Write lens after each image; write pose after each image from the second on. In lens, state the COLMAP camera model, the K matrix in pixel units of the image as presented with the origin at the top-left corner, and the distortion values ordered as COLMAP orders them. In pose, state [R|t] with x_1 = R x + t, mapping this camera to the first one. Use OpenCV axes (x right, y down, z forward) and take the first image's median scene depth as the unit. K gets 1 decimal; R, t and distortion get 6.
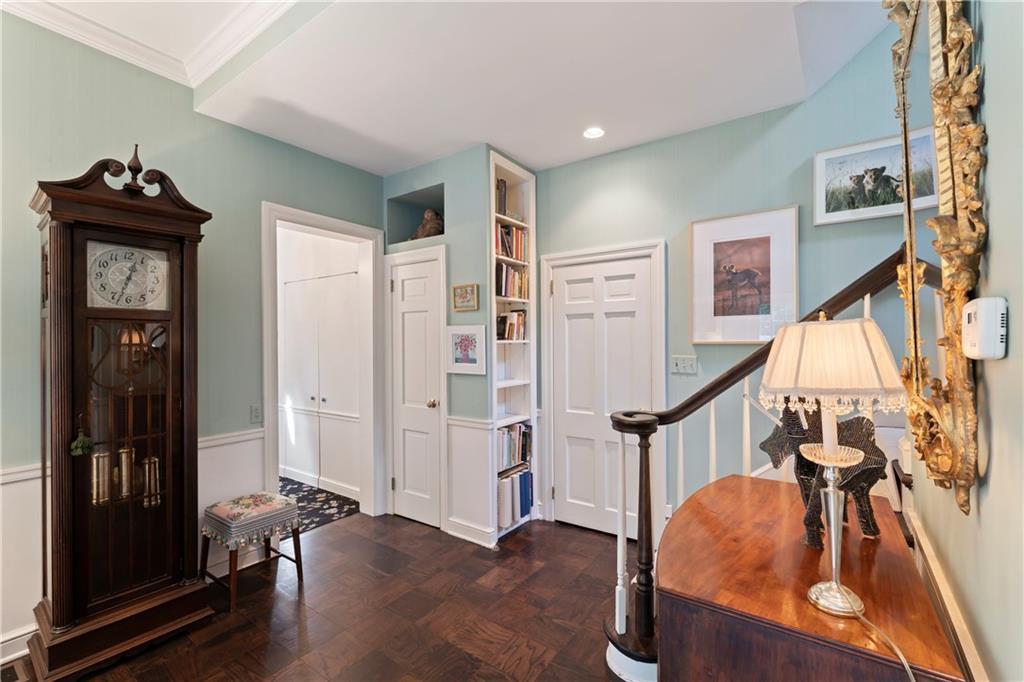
lens RADIAL K [[437.2, 0, 517.2], [0, 437.2, 341.6], [0, 0, 1]] dist [-0.006135, 0.001079]
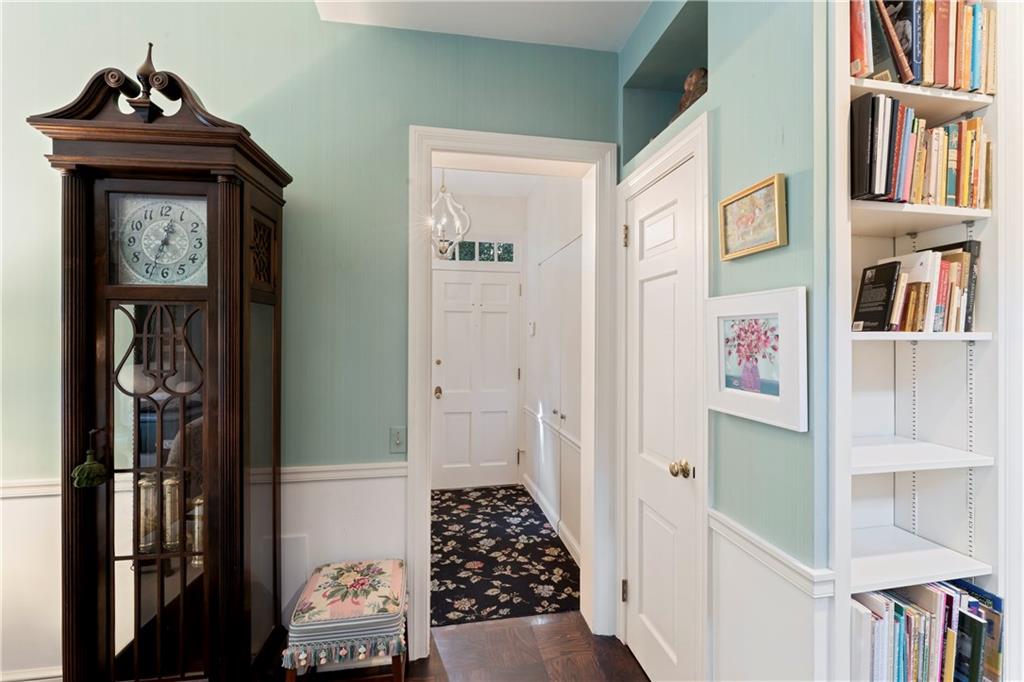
lens RADIAL K [[437.2, 0, 506.4], [0, 437.2, 336.6], [0, 0, 1]] dist [-0.006135, 0.001079]
pose [[0.700618, 0.006030, -0.713511, 0.005274], [-0.006911, 0.999975, 0.001665, 0.002028], [0.713503, 0.003765, 0.700642, 0.560308]]
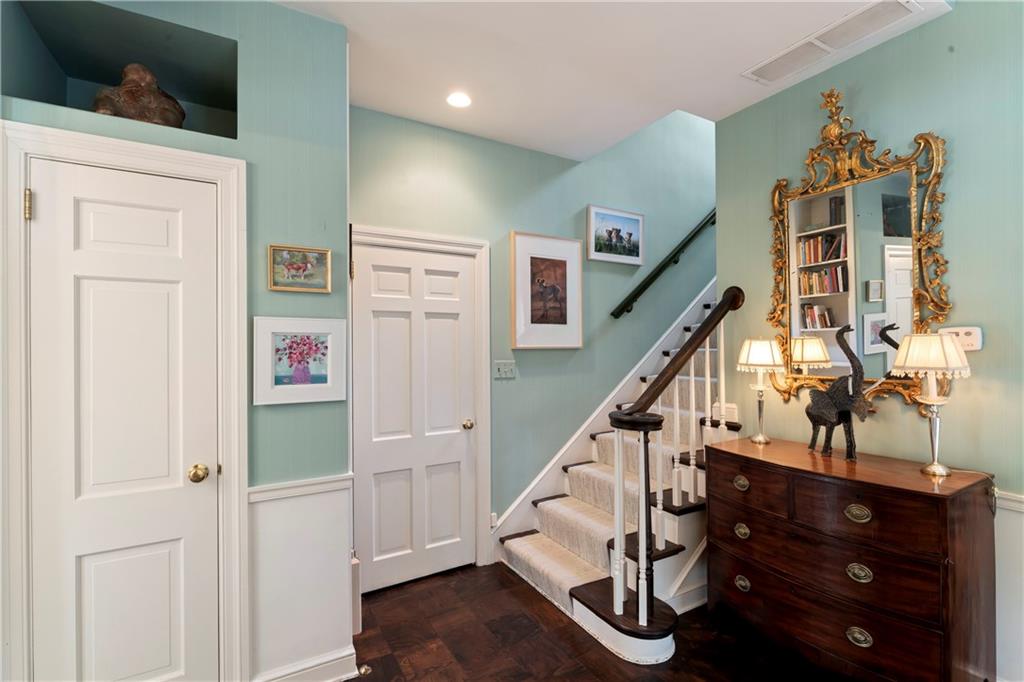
lens RADIAL K [[465.0, 0, 506.7], [0, 465.0, 345.9], [0, 0, 1]] dist [-0.004110, -0.000952]
pose [[0.421161, 0.003982, 0.906977, -0.539056], [0.002530, 0.999981, -0.005564, 0.003389], [-0.906982, 0.004638, 0.421143, 0.486168]]
